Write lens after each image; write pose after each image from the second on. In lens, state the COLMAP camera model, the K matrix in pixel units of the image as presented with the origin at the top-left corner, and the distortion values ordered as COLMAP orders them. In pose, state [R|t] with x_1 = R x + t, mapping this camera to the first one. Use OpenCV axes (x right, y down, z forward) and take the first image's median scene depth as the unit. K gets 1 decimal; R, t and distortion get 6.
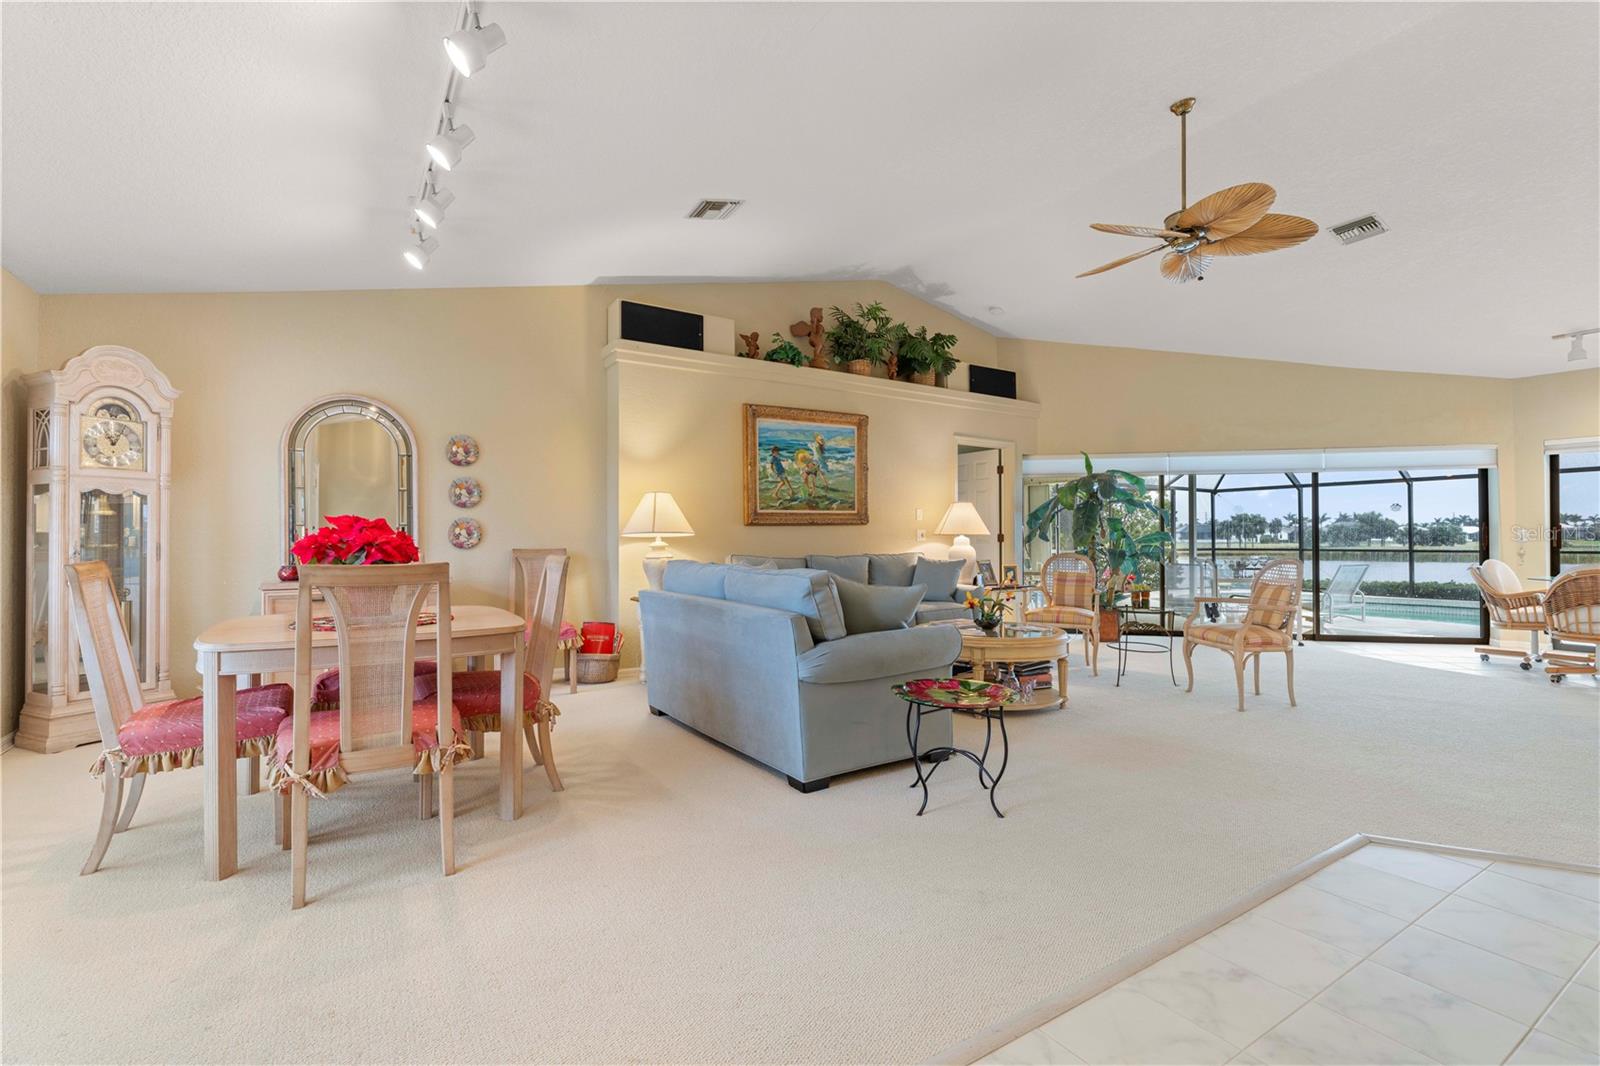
lens RADIAL K [[717.5, 0, 801.6], [0, 717.5, 534.1], [0, 0, 1]] dist [-0.009375, 0.004868]
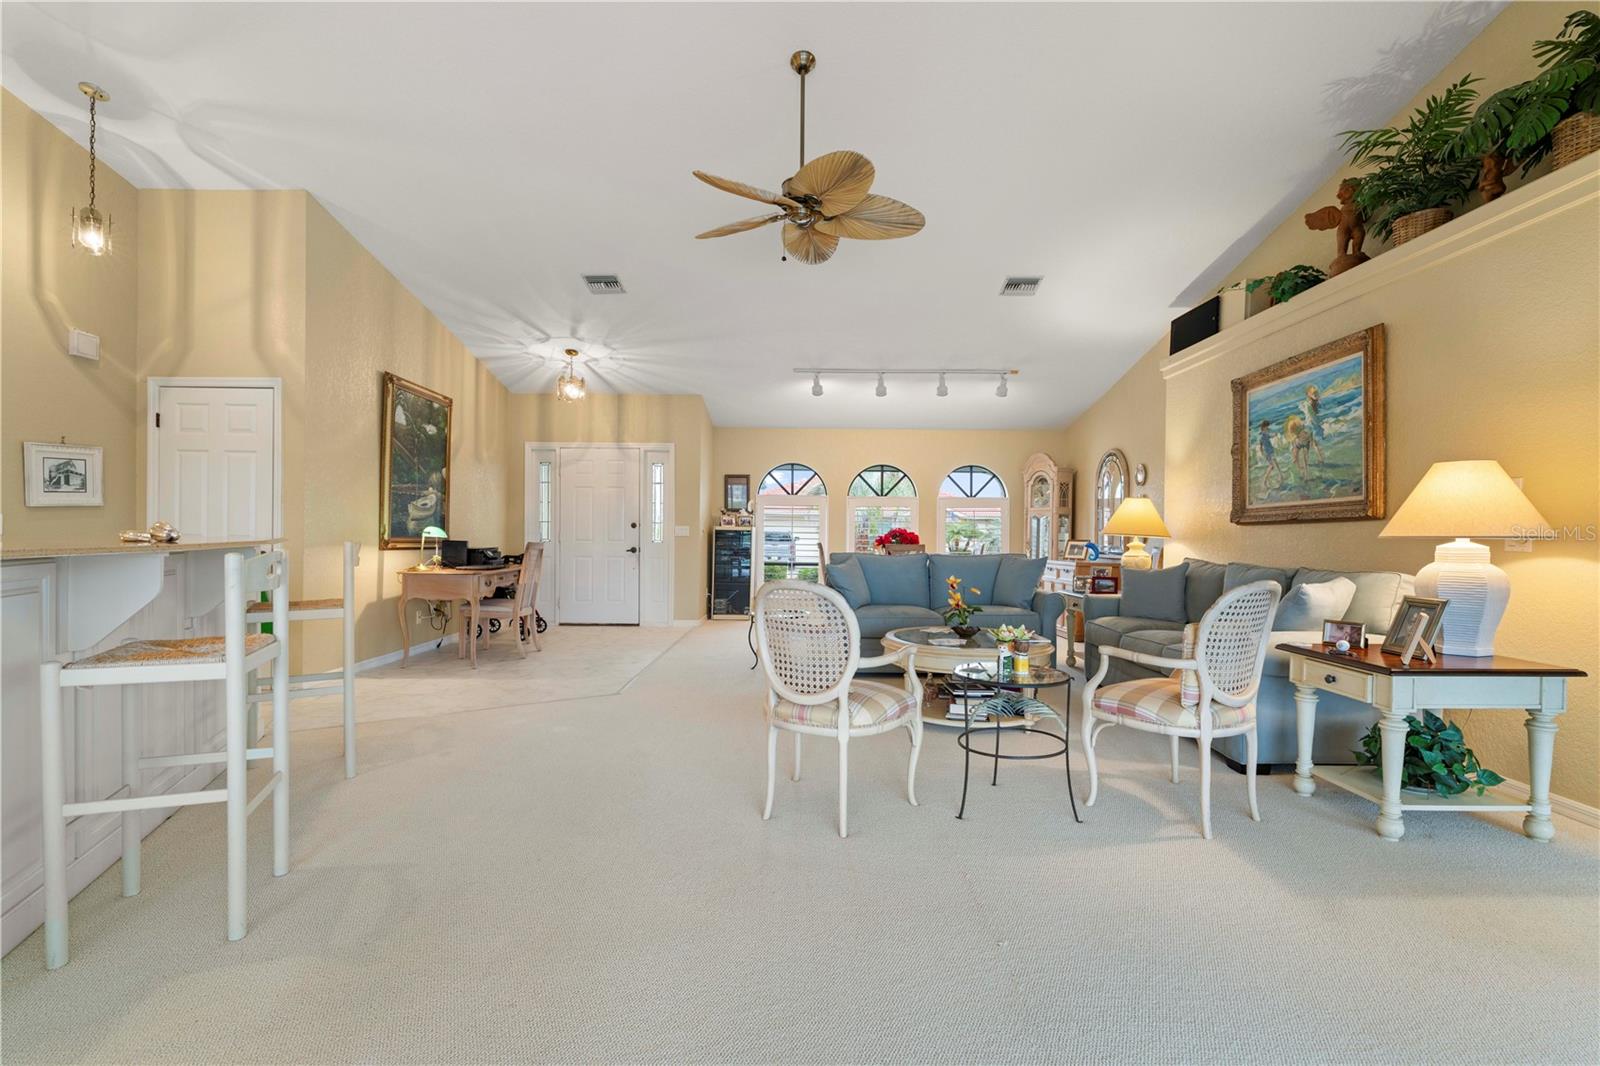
lens RADIAL K [[724.3, 0, 801.5], [0, 724.3, 541.1], [0, 0, 1]] dist [-0.001792, 0.000357]
pose [[-0.539795, 0.006148, -0.841774, 0.861299], [-0.002521, 0.999957, 0.008920, 0.000305], [0.841793, 0.006937, -0.539756, 0.983119]]
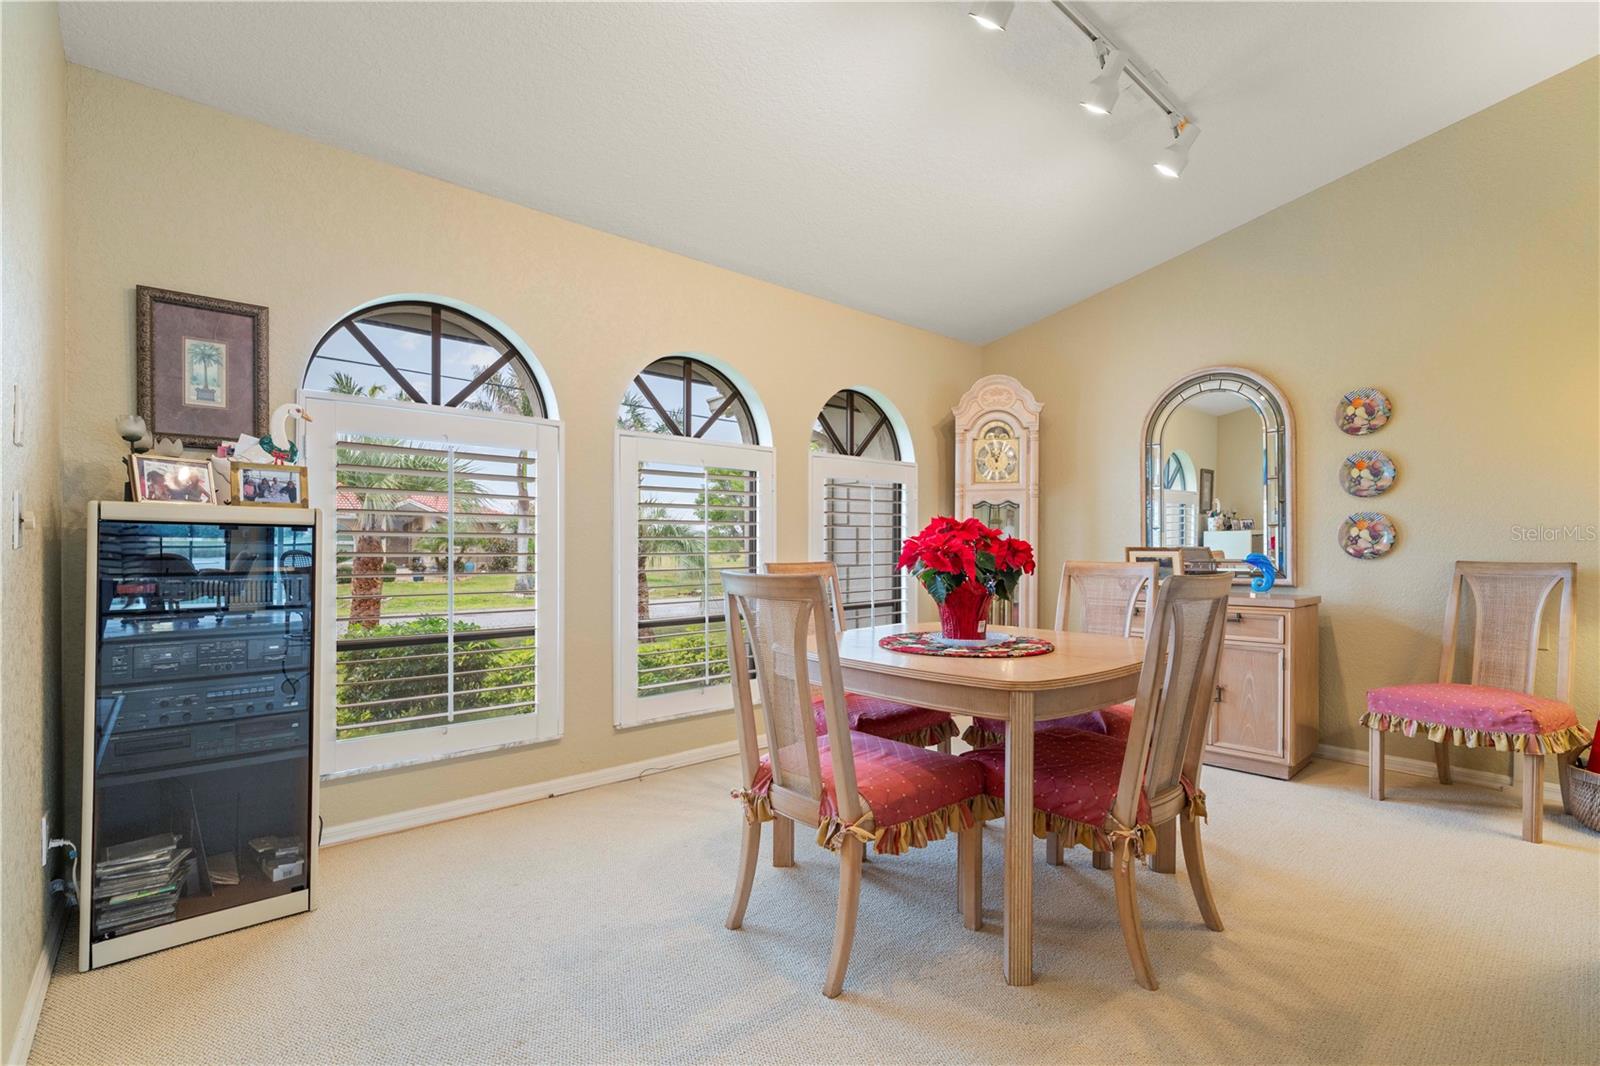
lens RADIAL K [[724.7, 0, 801.4], [0, 724.7, 547.8], [0, 0, 1]] dist [-0.005188, -0.000203]
pose [[0.160613, 0.007629, -0.986988, 0.086945], [0.005227, 0.999950, 0.008580, 0.001592], [0.987004, -0.006537, 0.160565, 0.306207]]
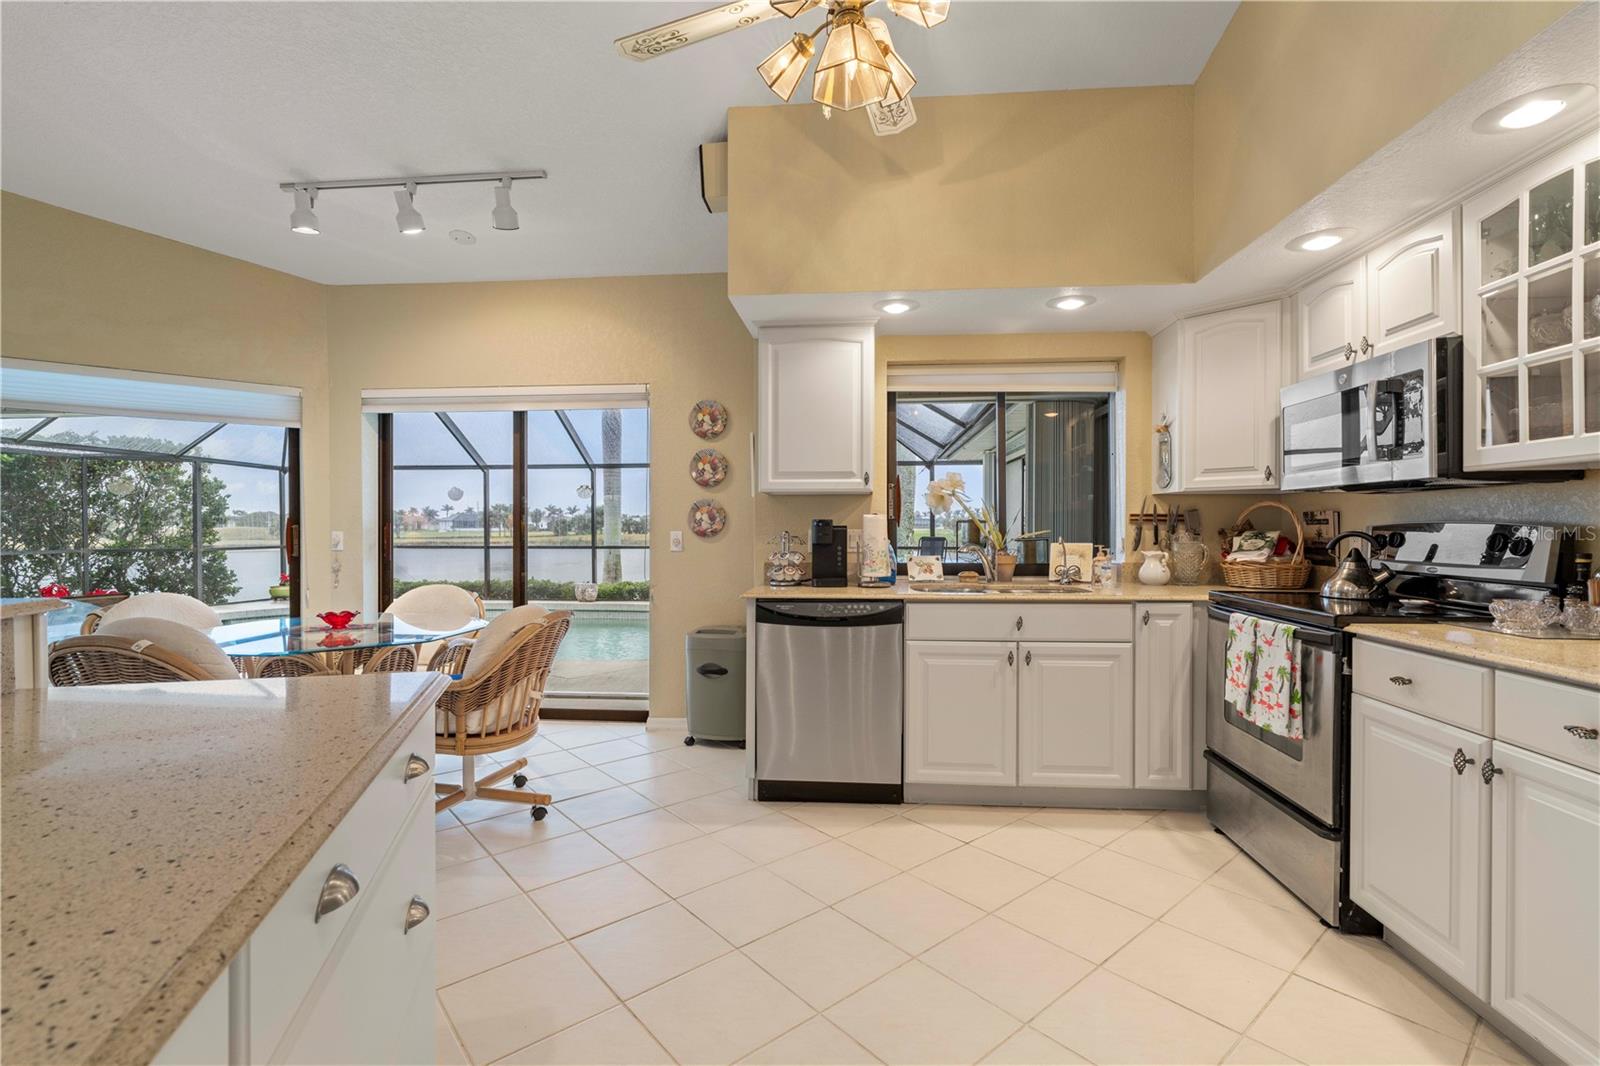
lens RADIAL K [[721.4, 0, 800.0], [0, 721.4, 533.0], [0, 0, 1]] dist [-0.004714, 0.000936]
pose [[0.600222, -0.004220, 0.799822, 0.831079], [-0.007837, 0.999907, 0.011156, -0.015794], [-0.799795, -0.012964, 0.600133, 0.337002]]
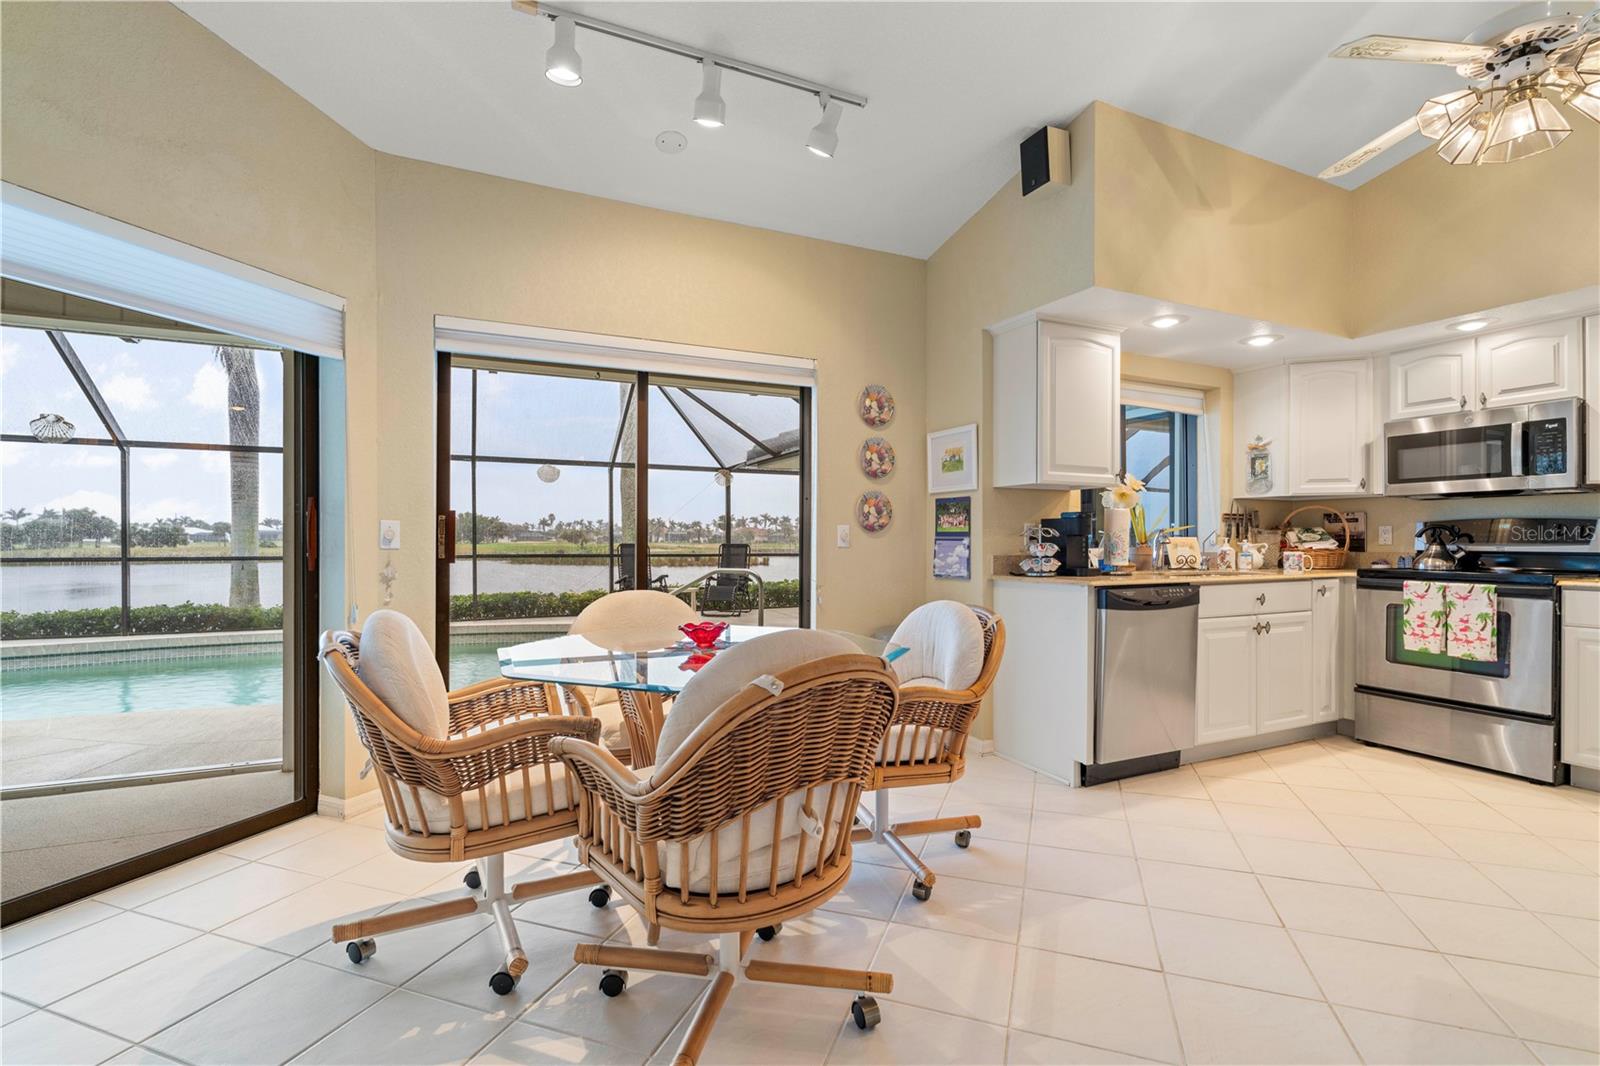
lens RADIAL K [[726.0, 0, 800.4], [0, 726.0, 541.3], [0, 0, 1]] dist [-0.004221, 0.000477]
pose [[0.117873, 0.001407, 0.993028, 0.684971], [-0.010073, 0.999949, -0.000221, 0.004877], [-0.992978, -0.009976, 0.117881, 0.790250]]
